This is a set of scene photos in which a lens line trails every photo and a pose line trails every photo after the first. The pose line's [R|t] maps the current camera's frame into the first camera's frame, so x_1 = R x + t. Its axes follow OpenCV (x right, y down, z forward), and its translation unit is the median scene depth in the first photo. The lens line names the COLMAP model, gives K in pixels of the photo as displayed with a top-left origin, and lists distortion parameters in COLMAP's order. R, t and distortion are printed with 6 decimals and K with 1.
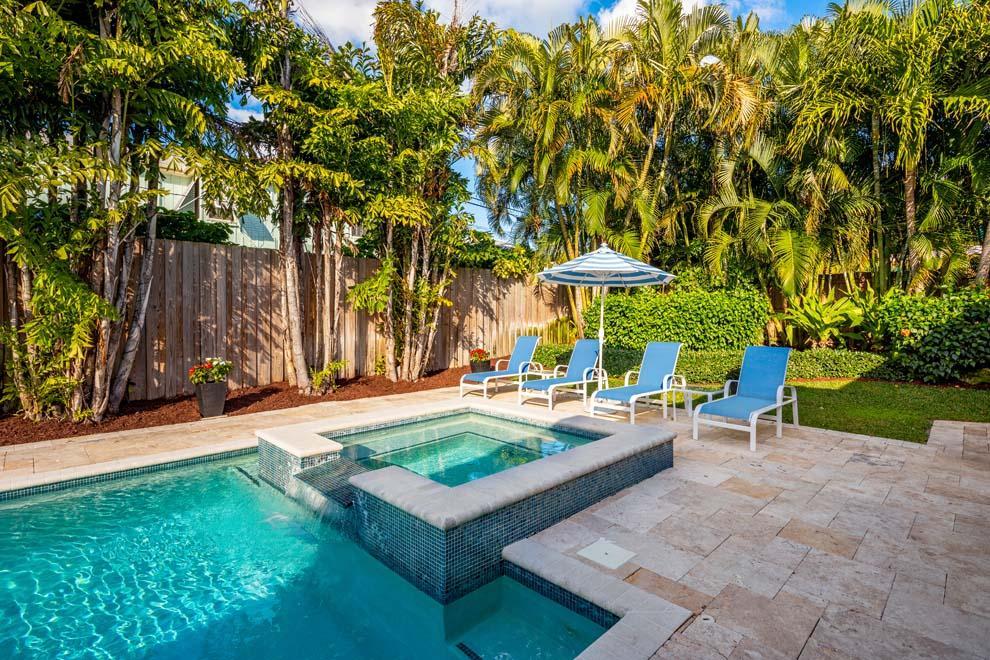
lens RADIAL K [[493.9, 0, 496.3], [0, 493.9, 310.7], [0, 0, 1]] dist [-0.001083, -0.000289]
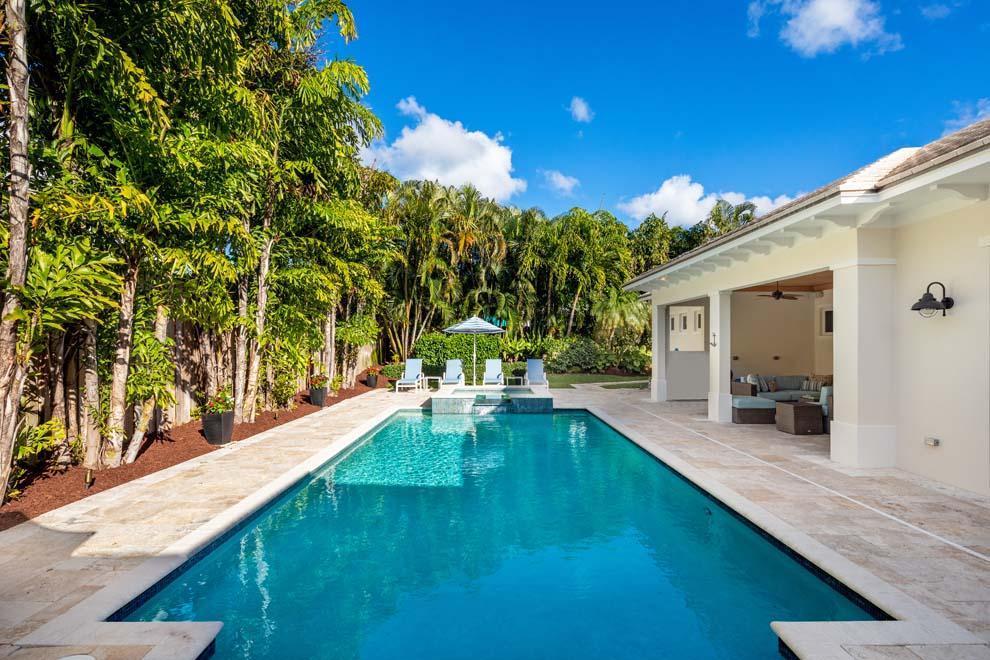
lens RADIAL K [[482.6, 0, 493.9], [0, 482.6, 343.5], [0, 0, 1]] dist [0.000136, -0.000035]
pose [[0.702033, 0.002141, 0.712142, -0.927773], [-0.000403, 0.999997, -0.002610, 0.000278], [-0.712145, 0.001545, 0.702031, -0.416206]]
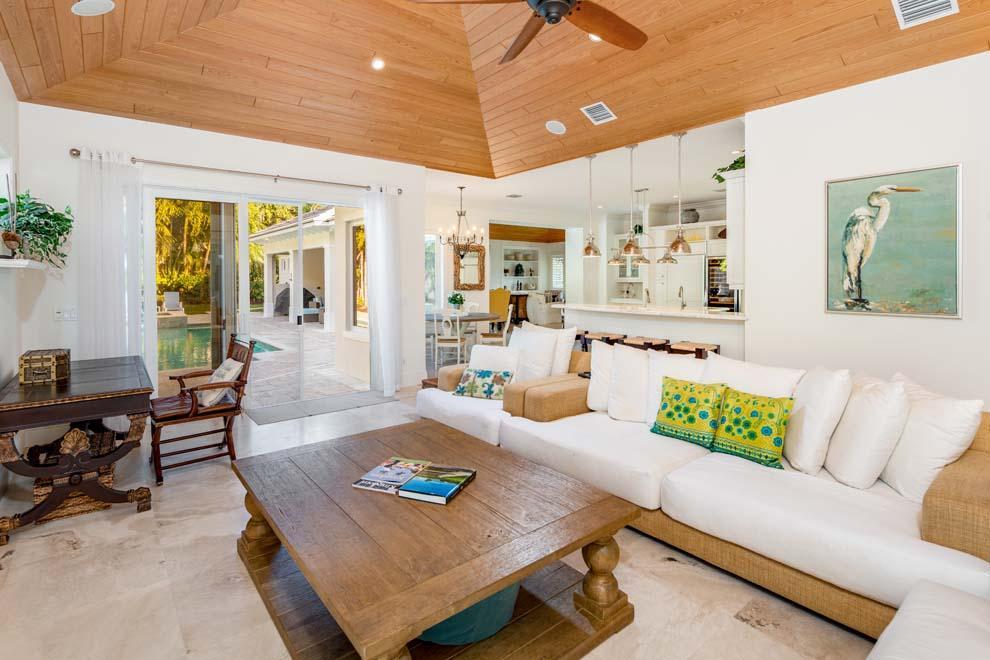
lens RADIAL K [[483.8, 0, 492.0], [0, 483.8, 280.6], [0, 0, 1]] dist [0.000070, -0.000179]
pose [[0.105195, -0.006143, 0.994433, -1.563118], [0.003927, 0.999976, 0.005762, -0.004277], [-0.994444, 0.003299, 0.105216, -0.936613]]
